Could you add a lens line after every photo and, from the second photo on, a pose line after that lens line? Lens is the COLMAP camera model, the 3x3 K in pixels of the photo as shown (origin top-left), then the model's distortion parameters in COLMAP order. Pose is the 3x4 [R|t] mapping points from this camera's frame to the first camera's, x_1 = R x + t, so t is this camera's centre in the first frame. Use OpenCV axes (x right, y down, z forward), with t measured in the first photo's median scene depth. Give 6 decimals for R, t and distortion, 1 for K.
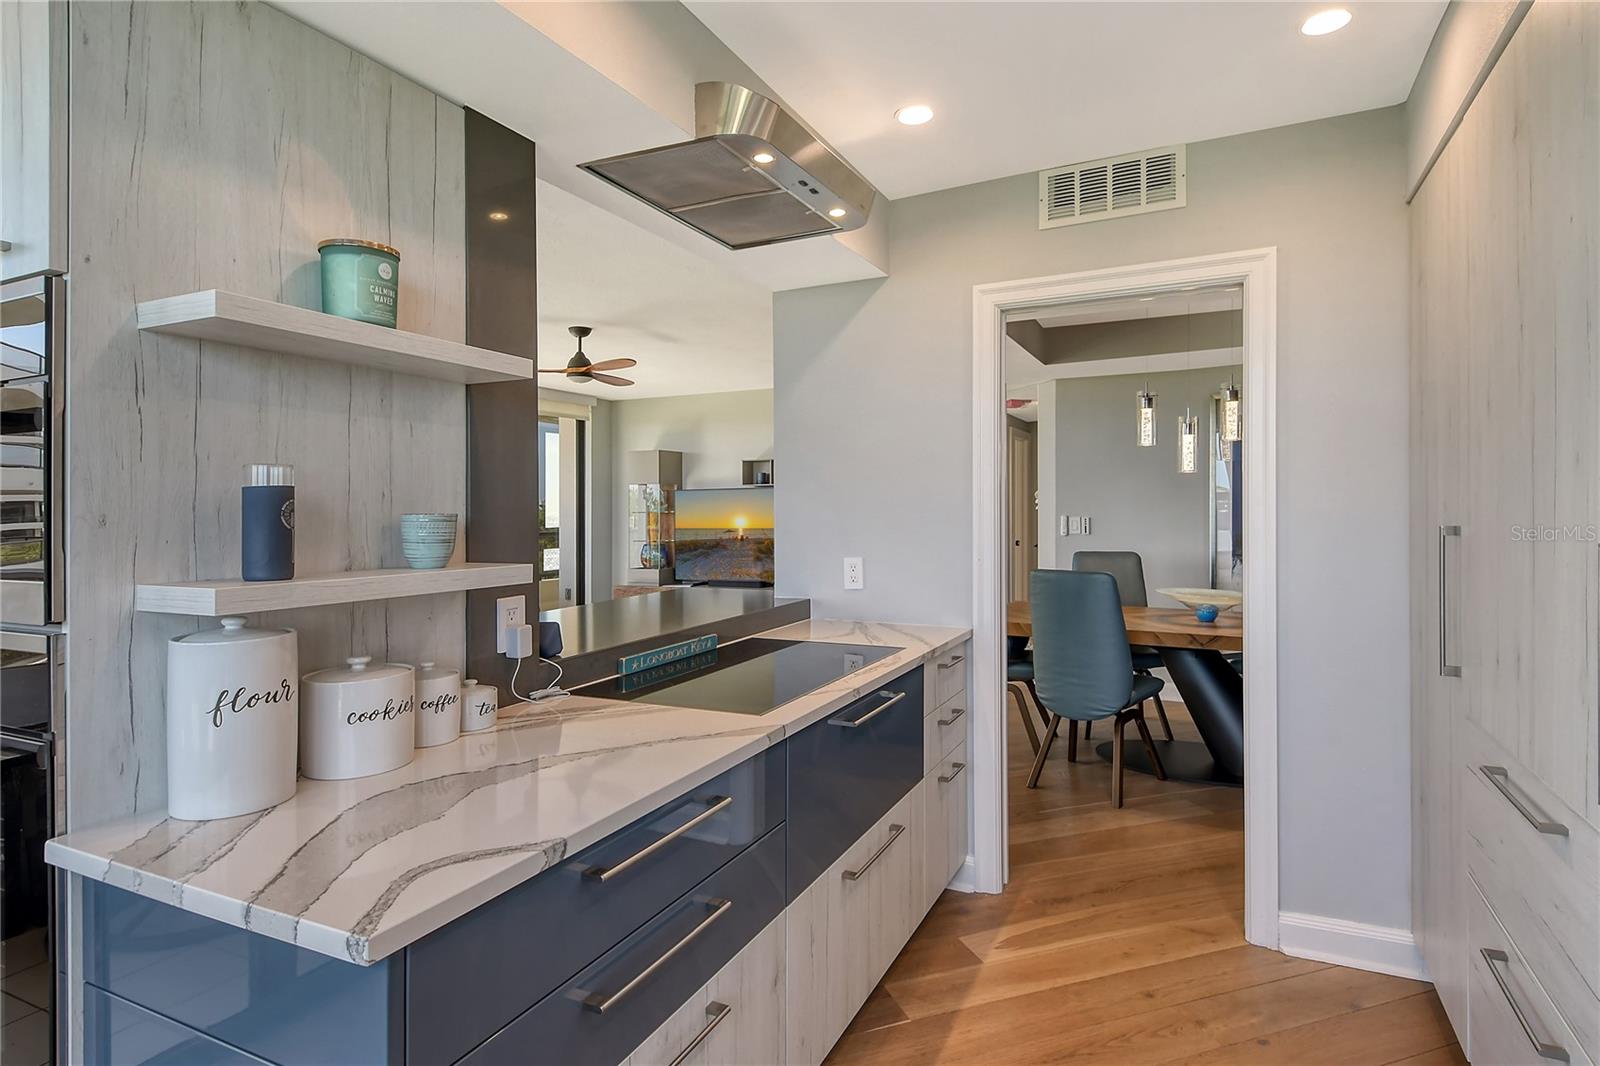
lens RADIAL K [[858.4, 0, 826.2], [0, 858.4, 497.4], [0, 0, 1]] dist [0.009193, -0.013133]
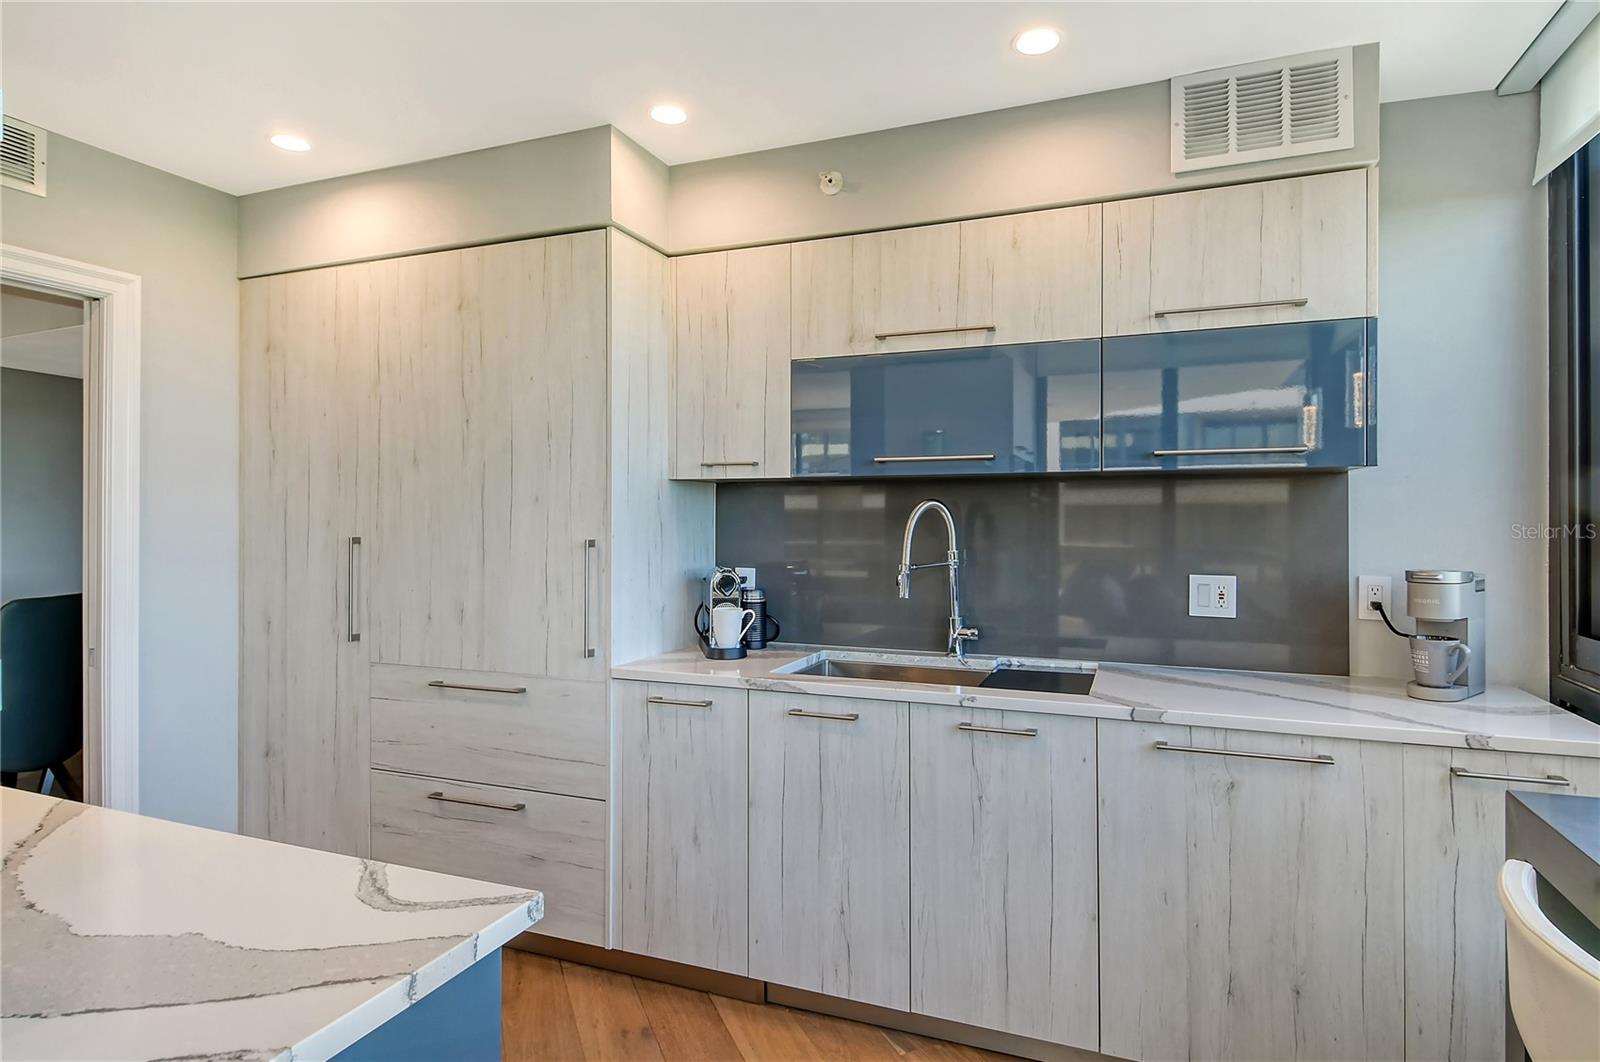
lens RADIAL K [[858.4, 0, 815.4], [0, 858.4, 521.2], [0, 0, 1]] dist [0.009193, -0.013133]
pose [[-0.050586, 0.002349, 0.998717, -0.553575], [-0.006694, 0.999974, -0.002691, 0.004804], [-0.998697, -0.006821, -0.050569, 0.225920]]
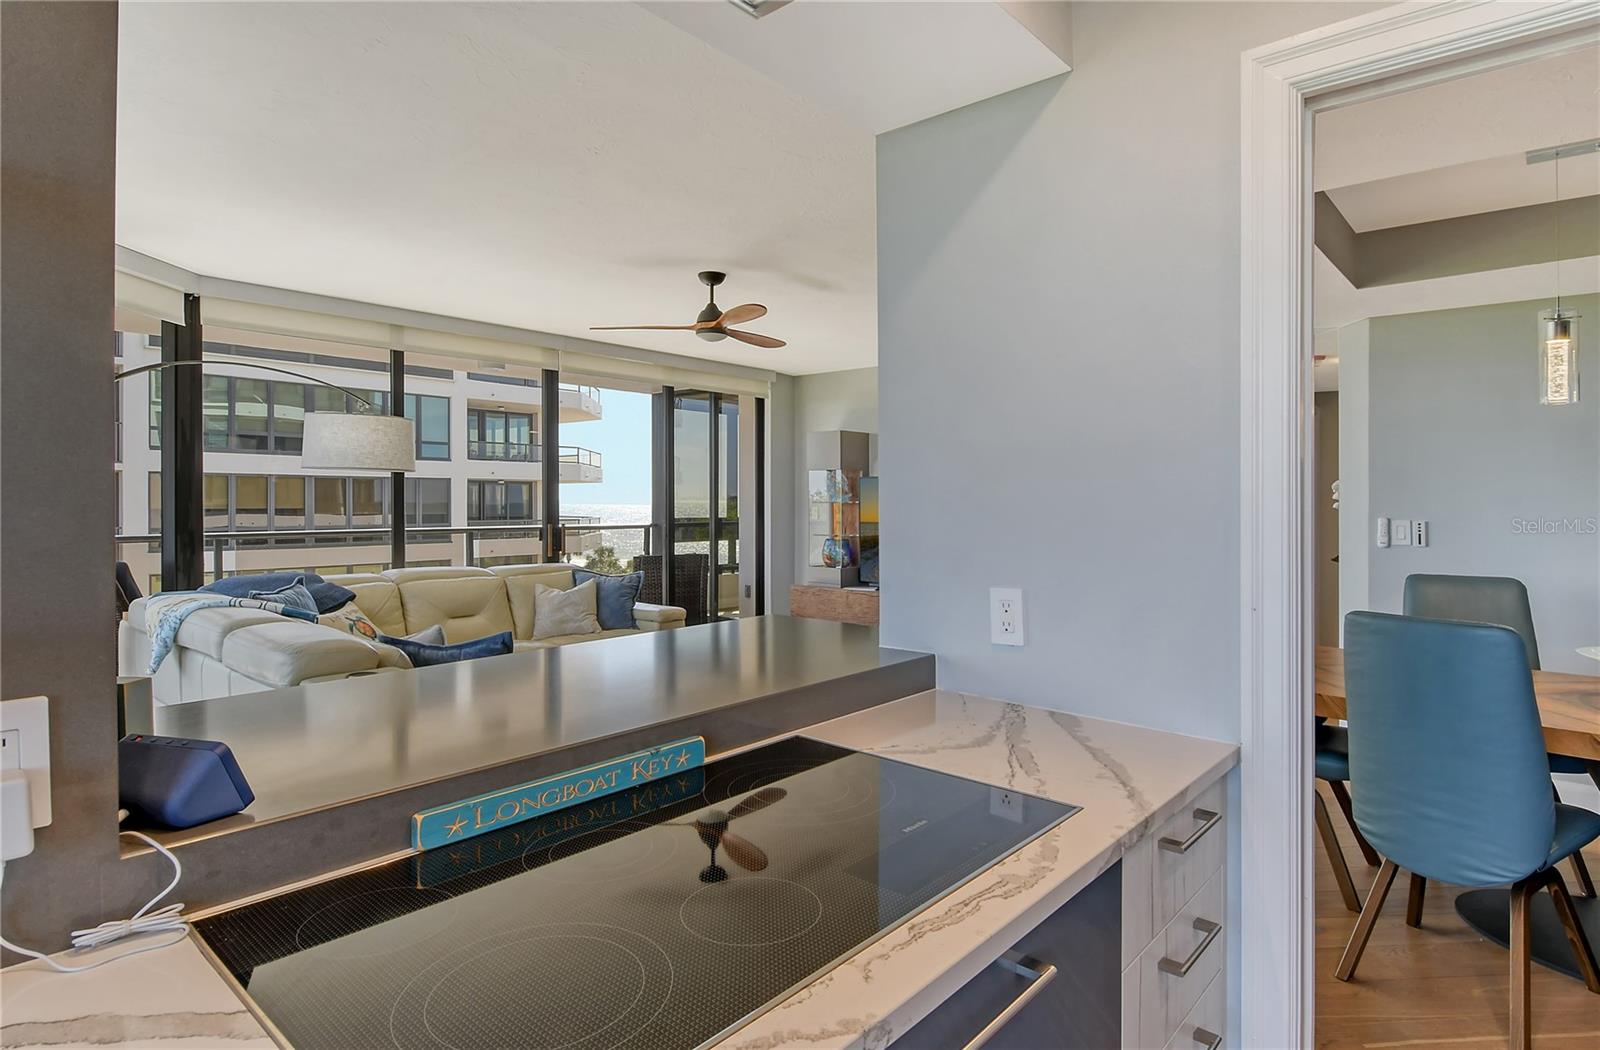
lens RADIAL K [[864.0, 0, 828.9], [0, 864.0, 463.4], [0, 0, 1]] dist [-0.001710, -0.005777]
pose [[0.963780, 0.005867, -0.266633, 0.081977], [-0.013681, 0.999529, -0.027456, 0.006777], [0.266346, 0.030109, 0.963407, 0.505108]]
